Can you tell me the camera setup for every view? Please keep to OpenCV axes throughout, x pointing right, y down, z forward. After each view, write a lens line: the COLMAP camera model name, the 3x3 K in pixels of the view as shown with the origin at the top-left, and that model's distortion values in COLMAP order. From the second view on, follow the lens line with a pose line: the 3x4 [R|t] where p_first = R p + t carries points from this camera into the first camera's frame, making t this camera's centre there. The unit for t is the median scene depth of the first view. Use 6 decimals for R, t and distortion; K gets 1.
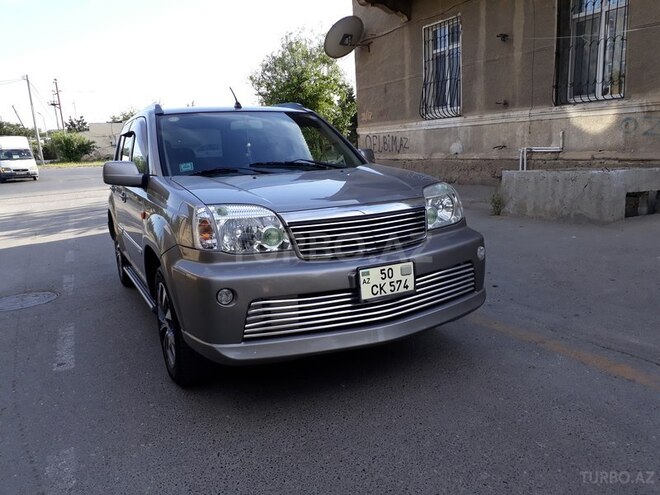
lens RADIAL K [[525.1, 0, 330.0], [0, 525.1, 247.5], [0, 0, 1]] dist [0.059042, -0.091475]
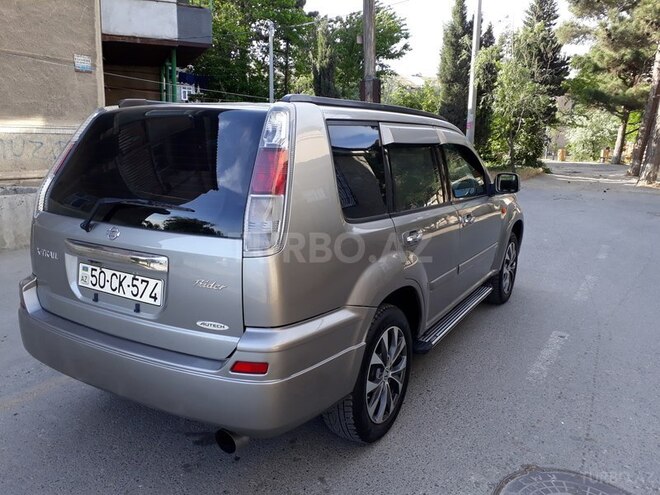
lens RADIAL K [[525.1, 0, 330.0], [0, 525.1, 247.5], [0, 0, 1]] dist [0.059042, -0.091475]
pose [[-0.536329, -0.122121, 0.835127, -1.378717], [0.179285, 0.950411, 0.254118, -0.418484], [-0.824747, 0.286017, -0.487839, 2.250016]]
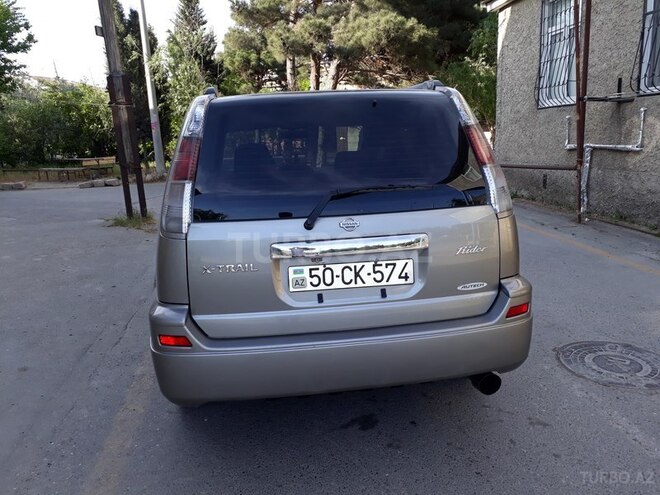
lens RADIAL K [[526.0, 0, 331.5], [0, 526.0, 237.3], [0, 0, 1]] dist [0.065601, -0.048664]
pose [[-0.944831, 0.034342, 0.325754, -0.820541], [0.153660, 0.924744, 0.348190, -0.536810], [-0.289282, 0.379036, -0.879004, 2.762748]]
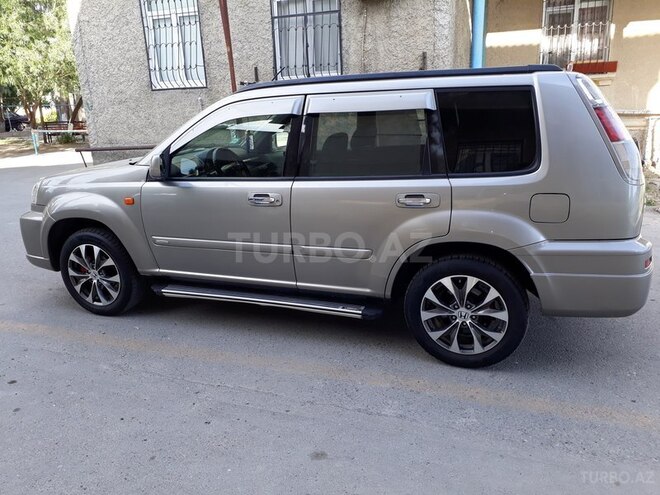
lens RADIAL K [[512.4, 0, 330.0], [0, 512.4, 247.5], [0, 0, 1]] dist [0.057358, -0.067488]
pose [[-0.729984, 0.279073, -0.623892, 0.529850], [-0.048994, 0.889123, 0.455039, -0.597185], [0.681706, 0.362738, -0.635372, 2.445167]]
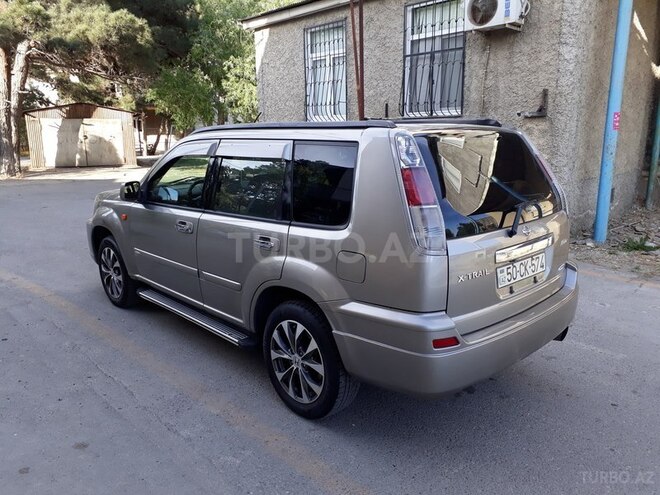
lens RADIAL K [[515.7, 0, 330.0], [0, 515.7, 247.5], [0, 0, 1]] dist [0.109005, -0.150794]
pose [[-0.955747, 0.132866, -0.262479, -0.051302], [0.012650, 0.909940, 0.414546, -0.658546], [0.293919, 0.392881, -0.871353, 2.835924]]
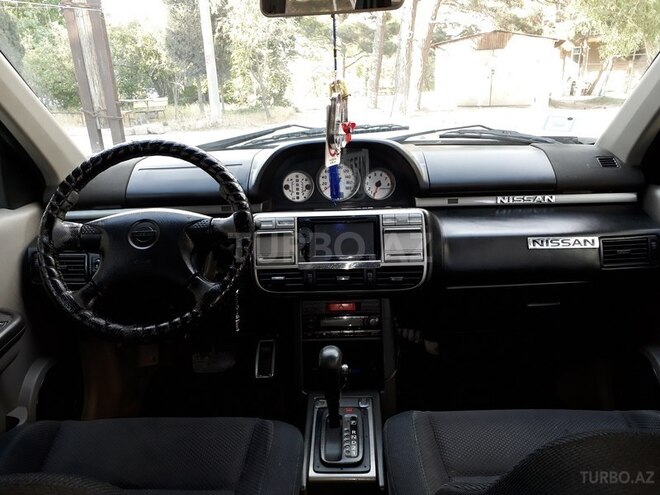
lens RADIAL K [[525.1, 0, 330.0], [0, 525.1, 247.5], [0, 0, 1]] dist [0.059042, -0.091475]
pose [[-0.878581, -0.054951, 0.474422, -0.371226], [0.178219, 0.883883, 0.432422, -0.292689], [-0.443095, 0.464469, -0.766769, 1.604806]]
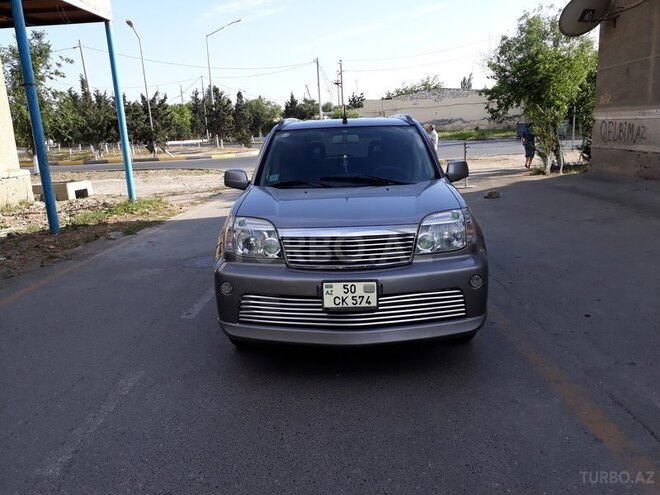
lens RADIAL K [[525.1, 0, 330.0], [0, 525.1, 247.5], [0, 0, 1]] dist [0.059042, -0.091475]
pose [[0.877392, 0.121832, -0.464047, 0.504760], [-0.098729, 0.992369, 0.073867, -0.104485], [0.469506, -0.018995, 0.882725, -0.048380]]
